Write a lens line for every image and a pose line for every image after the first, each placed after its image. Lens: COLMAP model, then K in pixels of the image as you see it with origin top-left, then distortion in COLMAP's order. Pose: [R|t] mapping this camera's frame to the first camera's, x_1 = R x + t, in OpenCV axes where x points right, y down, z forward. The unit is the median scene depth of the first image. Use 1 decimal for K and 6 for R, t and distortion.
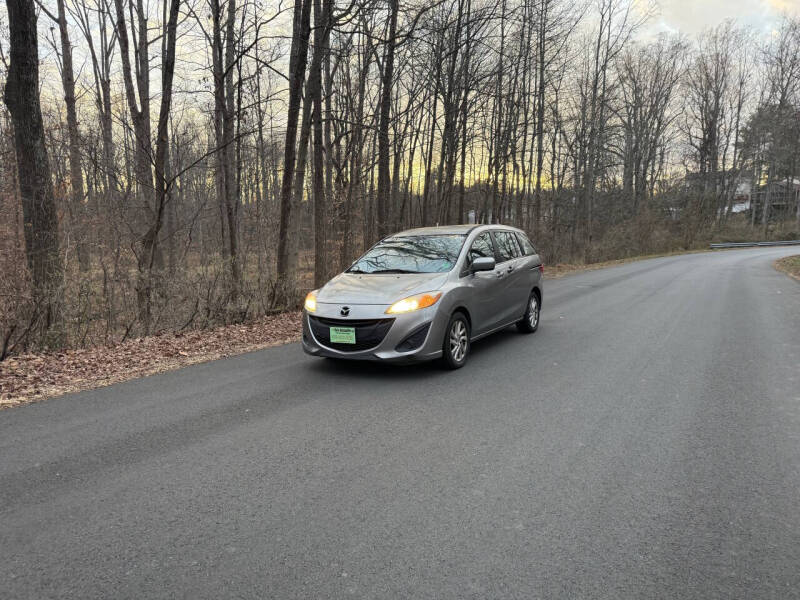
lens RADIAL K [[575.7, 0, 400.6], [0, 575.7, 299.2], [0, 0, 1]] dist [-0.006719, -0.013619]
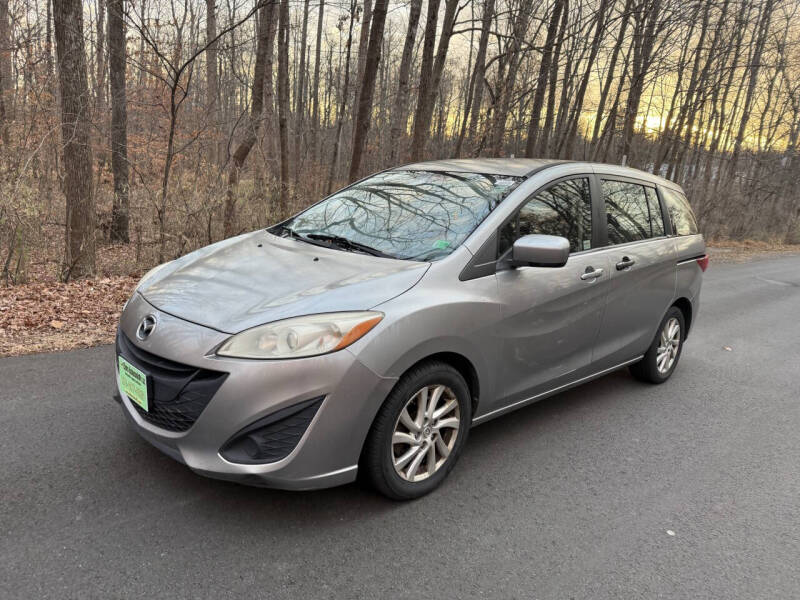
lens RADIAL K [[575.7, 0, 398.1], [0, 575.7, 302.2], [0, 0, 1]] dist [-0.006719, -0.013619]
pose [[0.954240, 0.157009, -0.254509, 0.152522], [-0.128754, 0.983866, 0.124216, -0.060941], [0.269906, -0.085763, 0.959060, 0.541670]]
